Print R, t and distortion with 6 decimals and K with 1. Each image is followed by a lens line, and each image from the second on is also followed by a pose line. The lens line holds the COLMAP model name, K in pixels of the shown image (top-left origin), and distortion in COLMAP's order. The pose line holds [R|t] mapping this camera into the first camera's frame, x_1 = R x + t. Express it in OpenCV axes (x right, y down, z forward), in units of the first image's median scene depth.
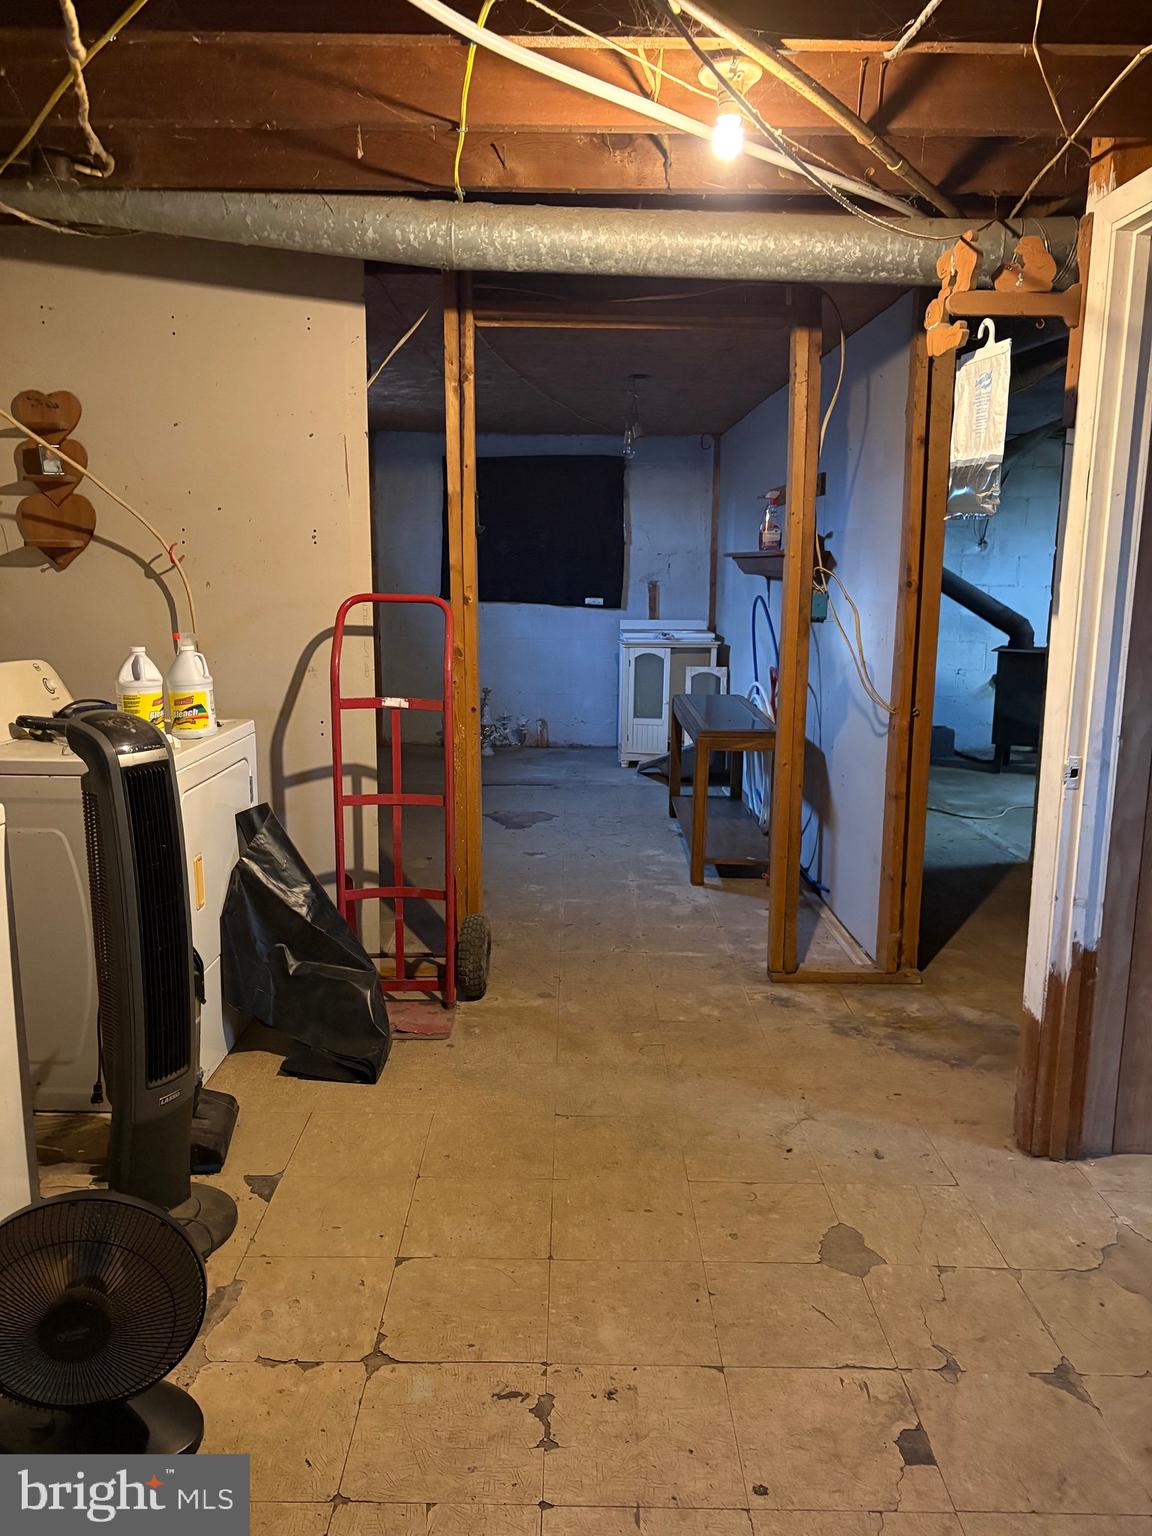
lens RADIAL K [[1148.5, 0, 570.3], [0, 1148.5, 775.3], [0, 0, 1]] dist [0.030684, -0.038004]
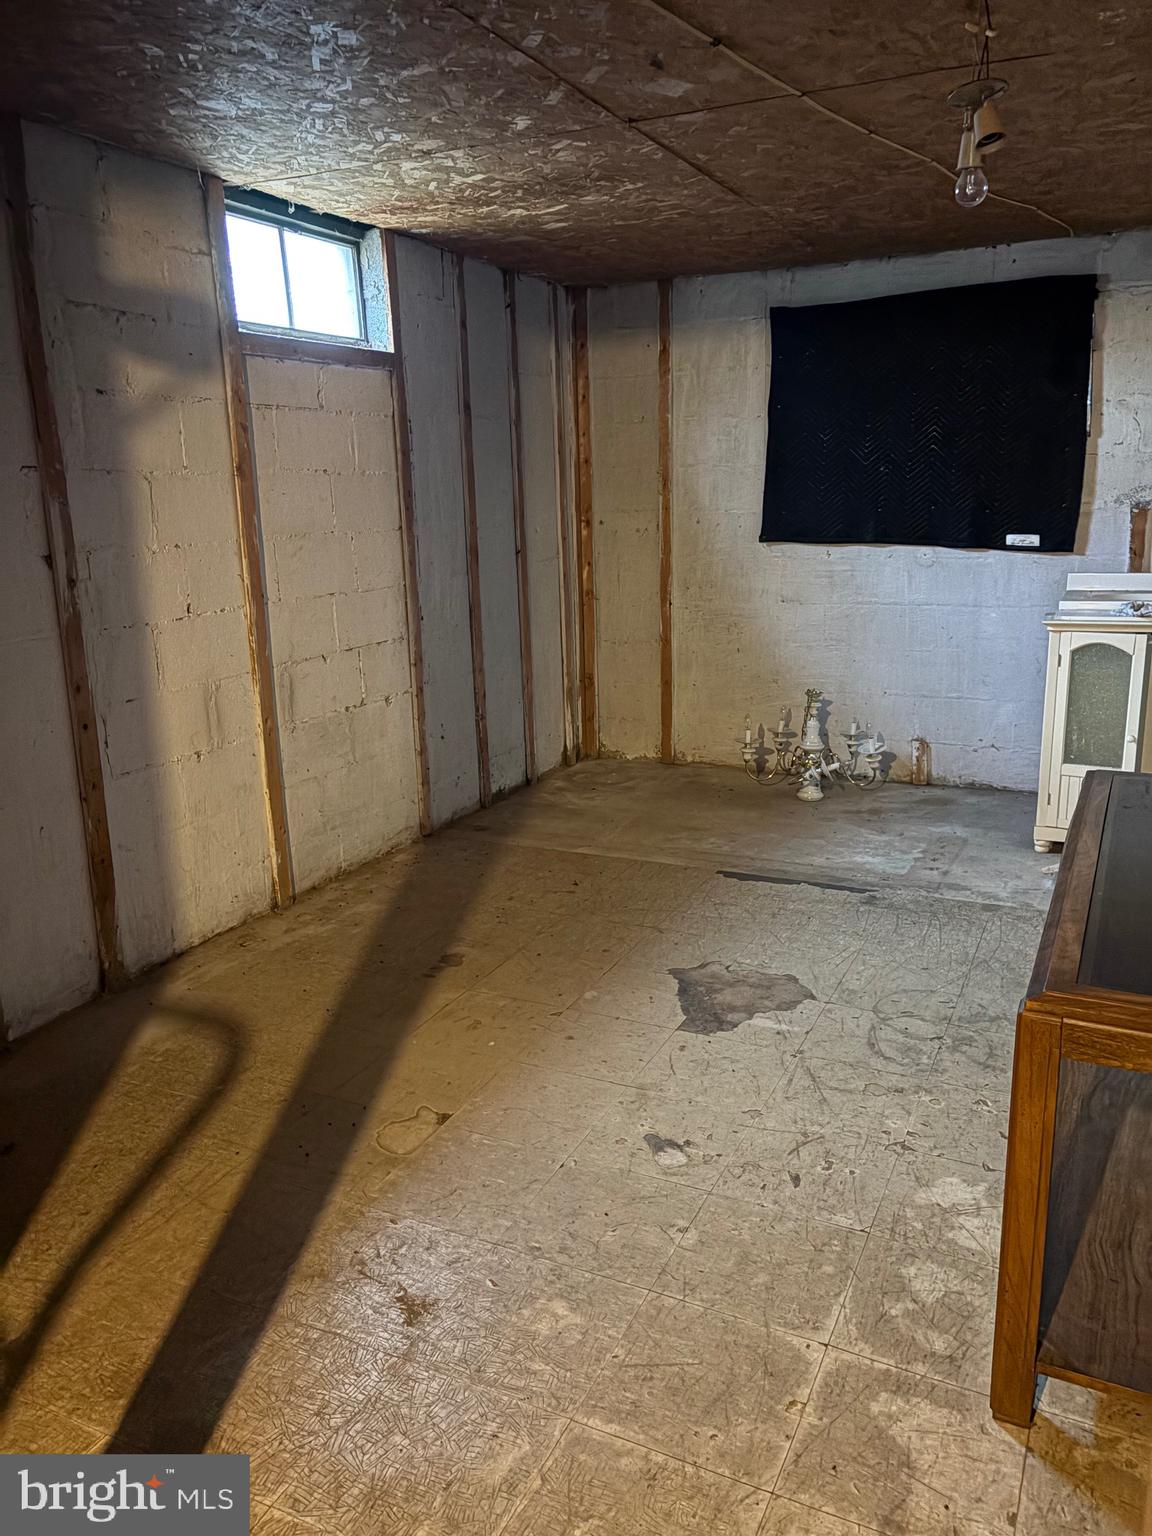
lens RADIAL K [[1148.5, 0, 582.6], [0, 1148.5, 756.6], [0, 0, 1]] dist [0.030684, -0.038004]
pose [[0.899459, 0.065804, -0.432023, 0.079385], [-0.045963, 0.997360, 0.056220, -0.067571], [0.434581, -0.030711, 0.900109, 0.393410]]
